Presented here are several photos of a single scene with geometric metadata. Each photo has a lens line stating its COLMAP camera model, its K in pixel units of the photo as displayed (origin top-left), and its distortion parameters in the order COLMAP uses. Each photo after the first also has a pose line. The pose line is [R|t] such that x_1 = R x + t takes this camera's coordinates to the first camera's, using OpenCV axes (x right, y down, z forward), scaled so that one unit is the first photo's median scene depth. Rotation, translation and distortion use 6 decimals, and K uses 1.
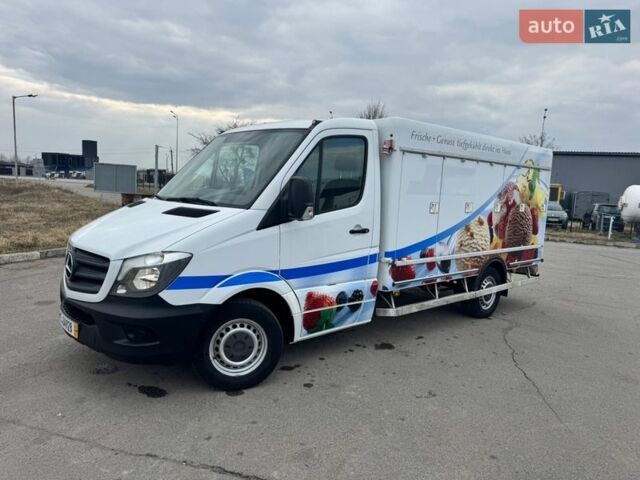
lens RADIAL K [[454.0, 0, 321.5], [0, 454.0, 238.4], [0, 0, 1]] dist [0.054861, -0.068951]
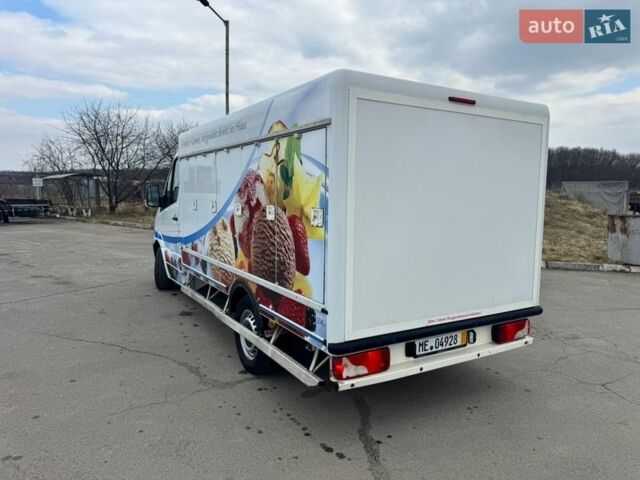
lens RADIAL K [[454.0, 0, 321.5], [0, 454.0, 238.4], [0, 0, 1]] dist [0.054861, -0.068951]
pose [[-0.182636, 0.051890, -0.981810, 1.157649], [-0.132137, 0.988251, 0.076811, -0.103218], [0.974261, 0.143762, -0.173634, 1.383770]]
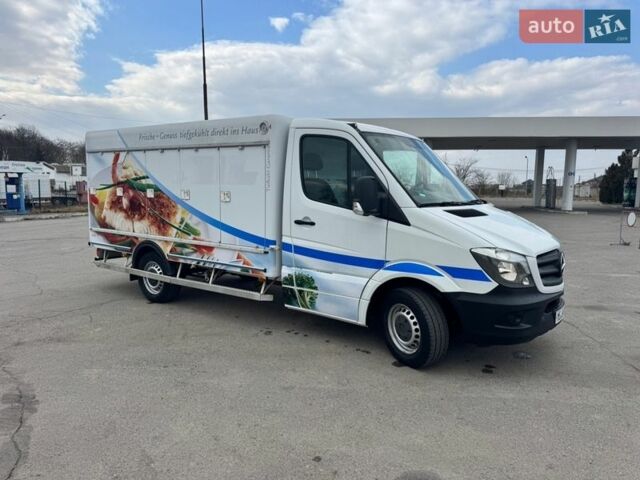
lens RADIAL K [[454.1, 0, 328.3], [0, 454.1, 242.1], [0, 0, 1]] dist [-0.003772, -0.003954]
pose [[-0.232668, -0.169648, 0.957646, -1.016854], [0.079127, 0.978102, 0.192497, -0.180098], [-0.969332, 0.120564, -0.214150, 1.226523]]
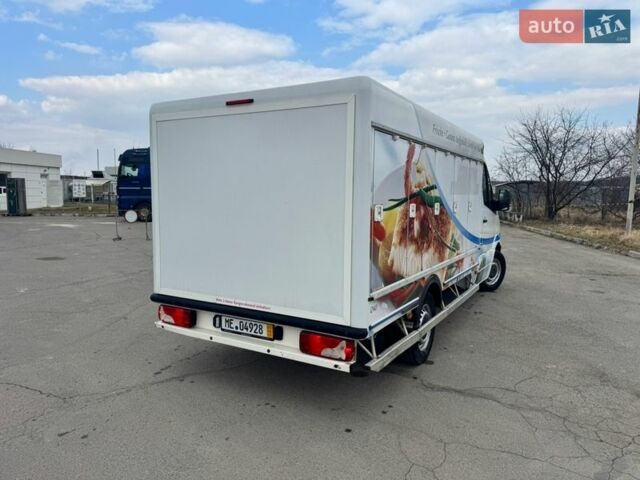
lens RADIAL K [[454.0, 0, 321.5], [0, 454.0, 238.4], [0, 0, 1]] dist [0.054861, -0.068951]
pose [[-0.952373, -0.023827, -0.304003, 0.609172], [-0.084233, 0.978709, 0.187174, -0.201251], [0.293070, 0.203867, -0.934103, 2.107724]]
